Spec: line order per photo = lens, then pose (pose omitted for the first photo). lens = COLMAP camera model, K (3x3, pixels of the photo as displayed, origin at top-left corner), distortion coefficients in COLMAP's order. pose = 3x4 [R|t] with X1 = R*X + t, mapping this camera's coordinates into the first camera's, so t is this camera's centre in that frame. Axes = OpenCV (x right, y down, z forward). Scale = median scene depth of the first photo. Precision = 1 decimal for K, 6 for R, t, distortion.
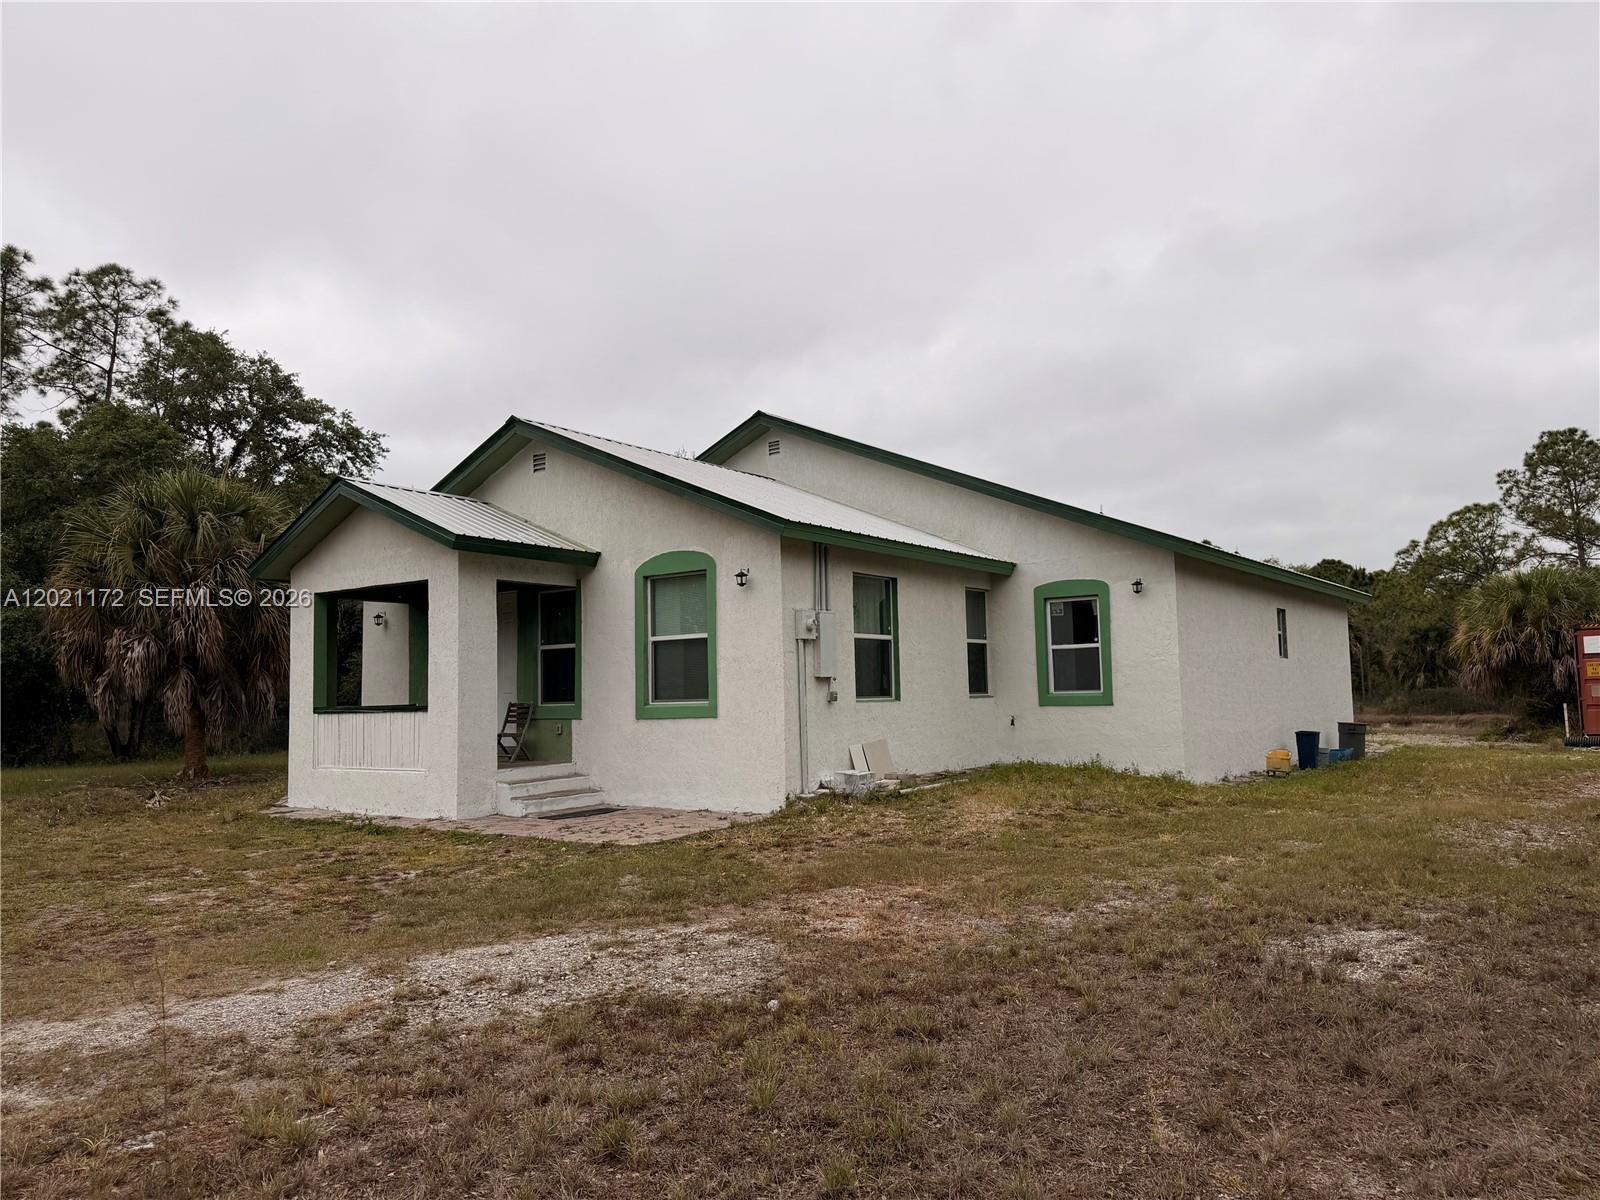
lens RADIAL K [[1141.6, 0, 800.0], [0, 1141.6, 600.0], [0, 0, 1]] dist [0.092108, -0.132161]
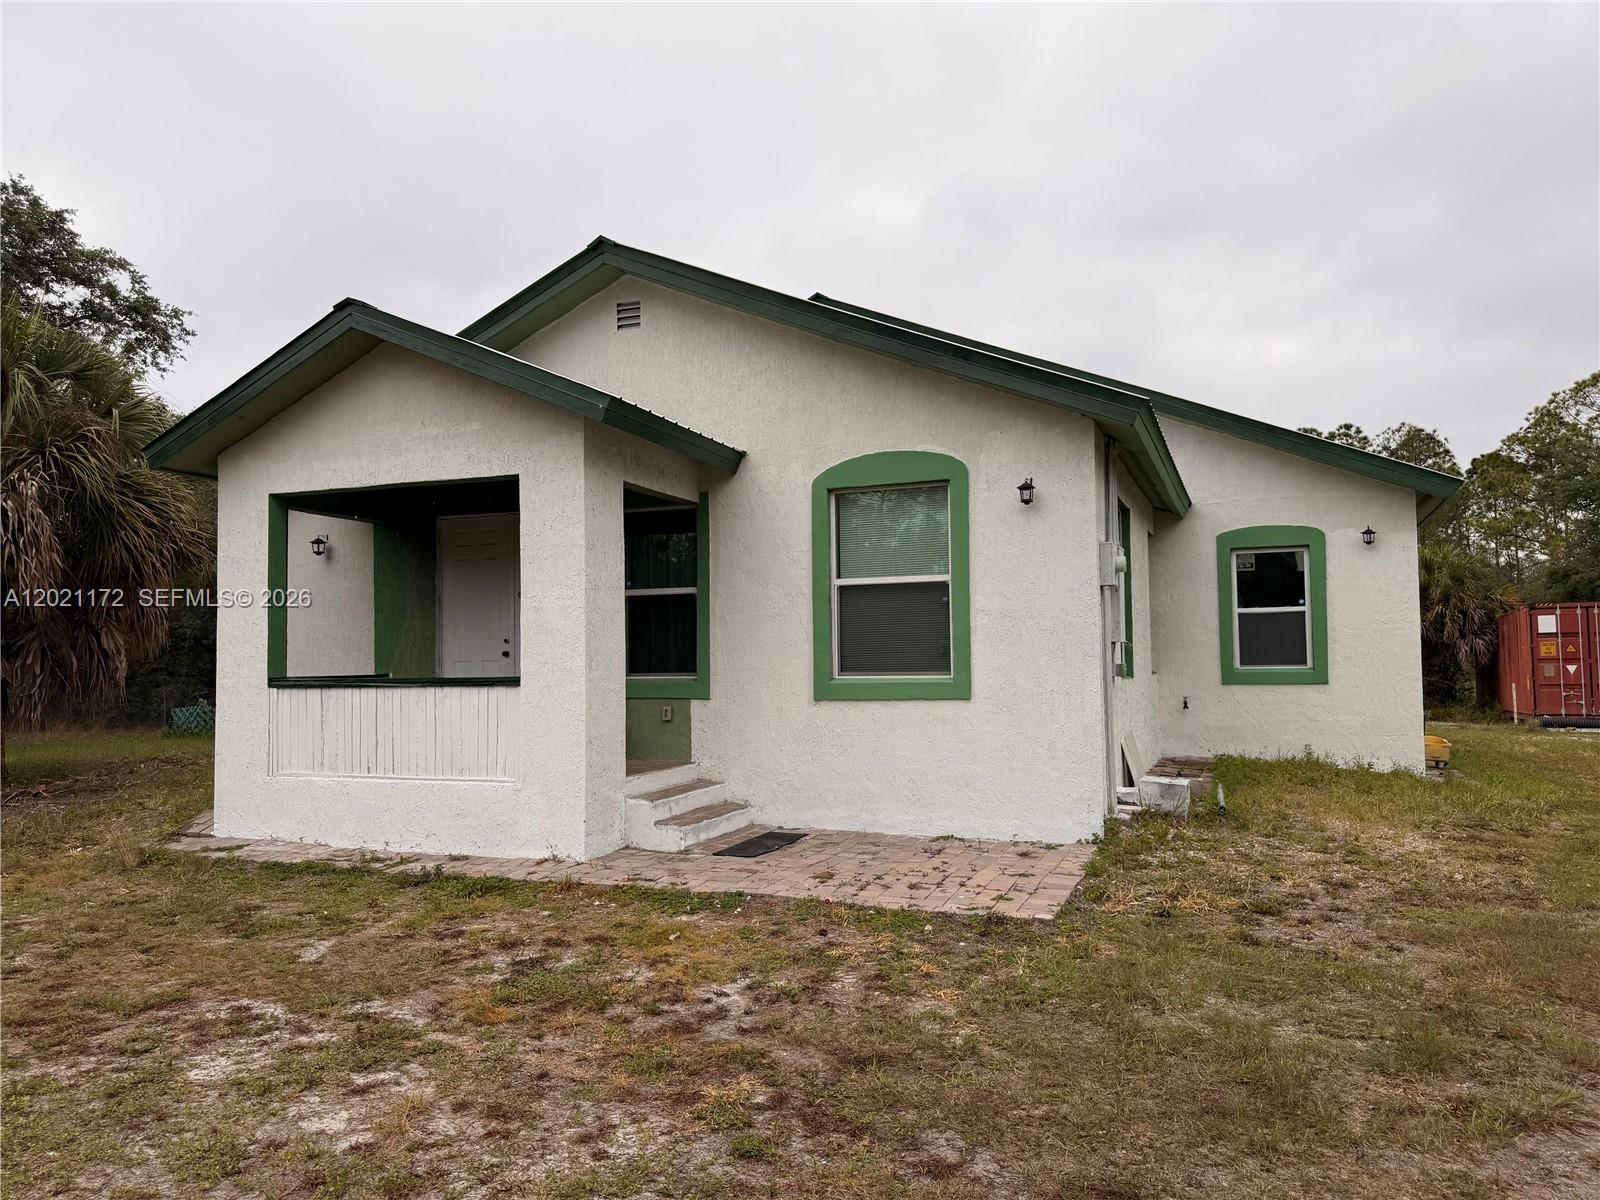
lens RADIAL K [[1130.0, 0, 790.3], [0, 1130.0, 615.4], [0, 0, 1]] dist [0.082619, -0.074576]
pose [[0.970966, 0.021601, 0.238240, -0.283656], [-0.030390, 0.998984, 0.033280, 0.029120], [-0.237279, -0.039554, 0.970636, 0.322311]]
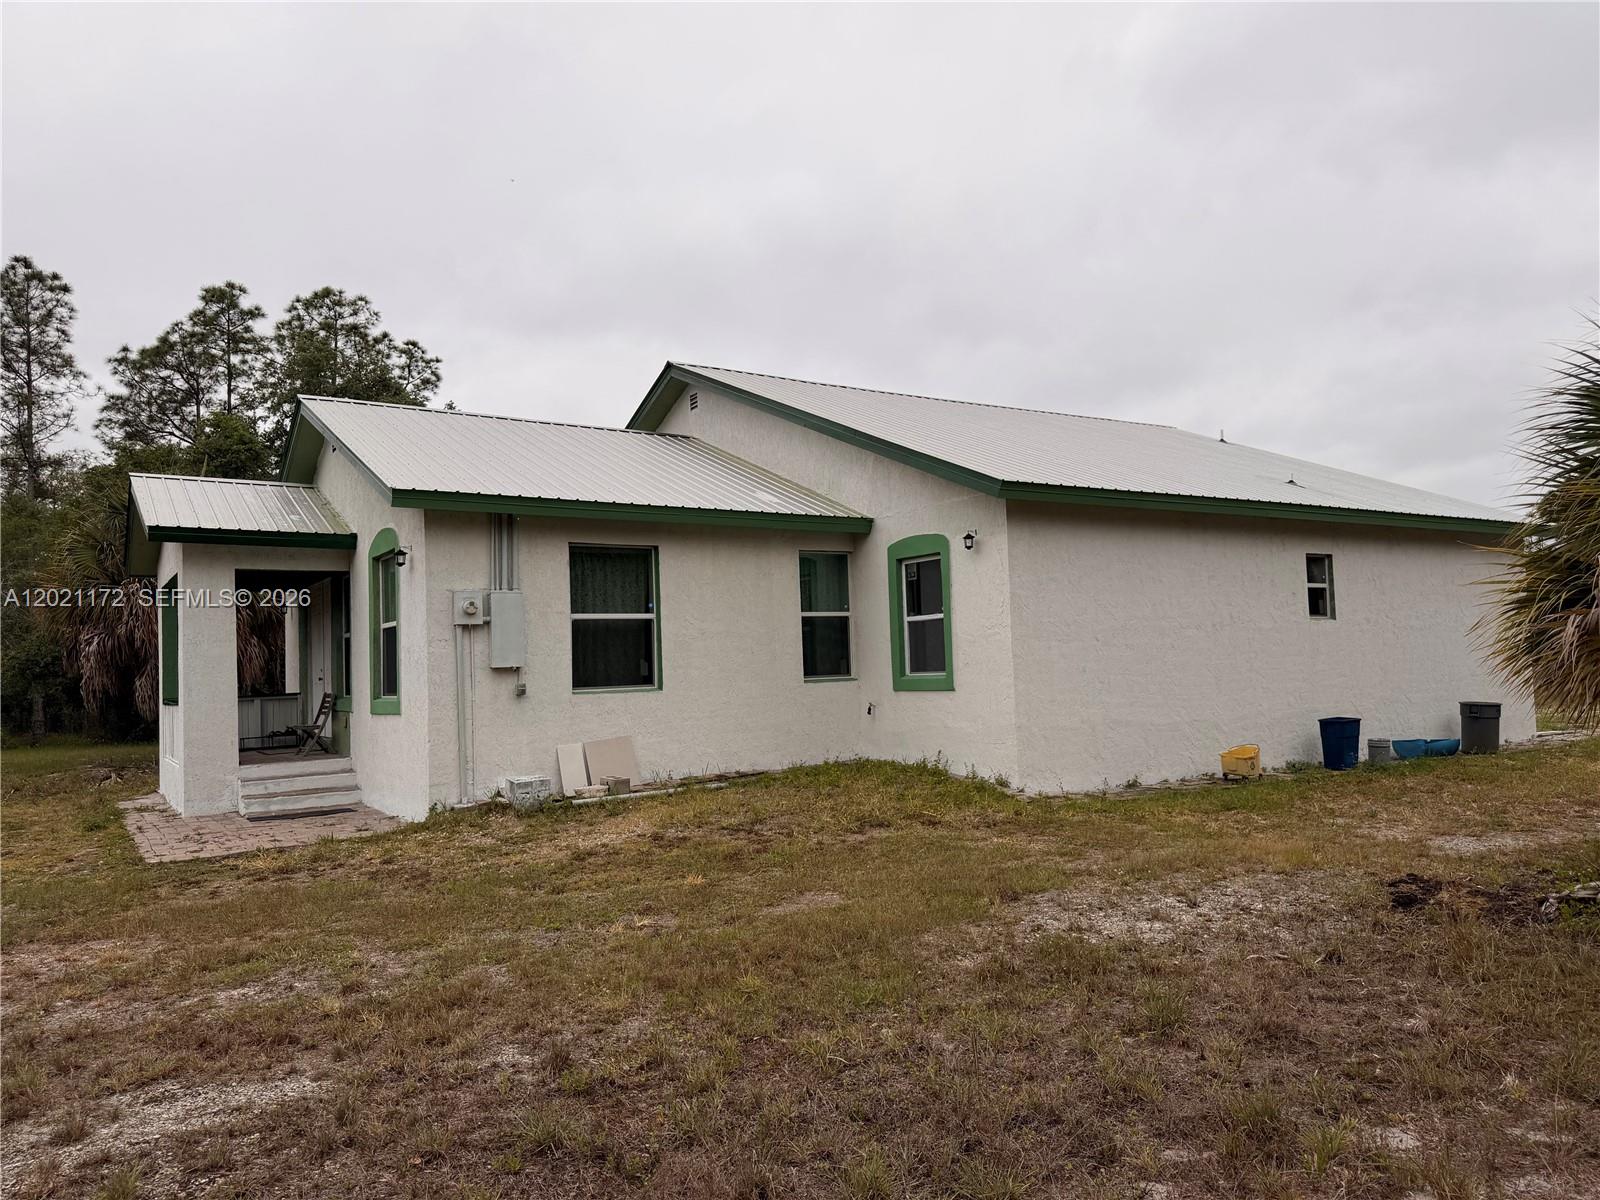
lens RADIAL K [[1130.0, 0, 790.3], [0, 1130.0, 615.4], [0, 0, 1]] dist [0.082619, -0.074576]
pose [[0.935269, -0.028562, -0.352783, 0.447783], [0.045324, 0.998197, 0.039343, 0.003441], [0.351023, -0.052786, 0.934878, 0.232290]]
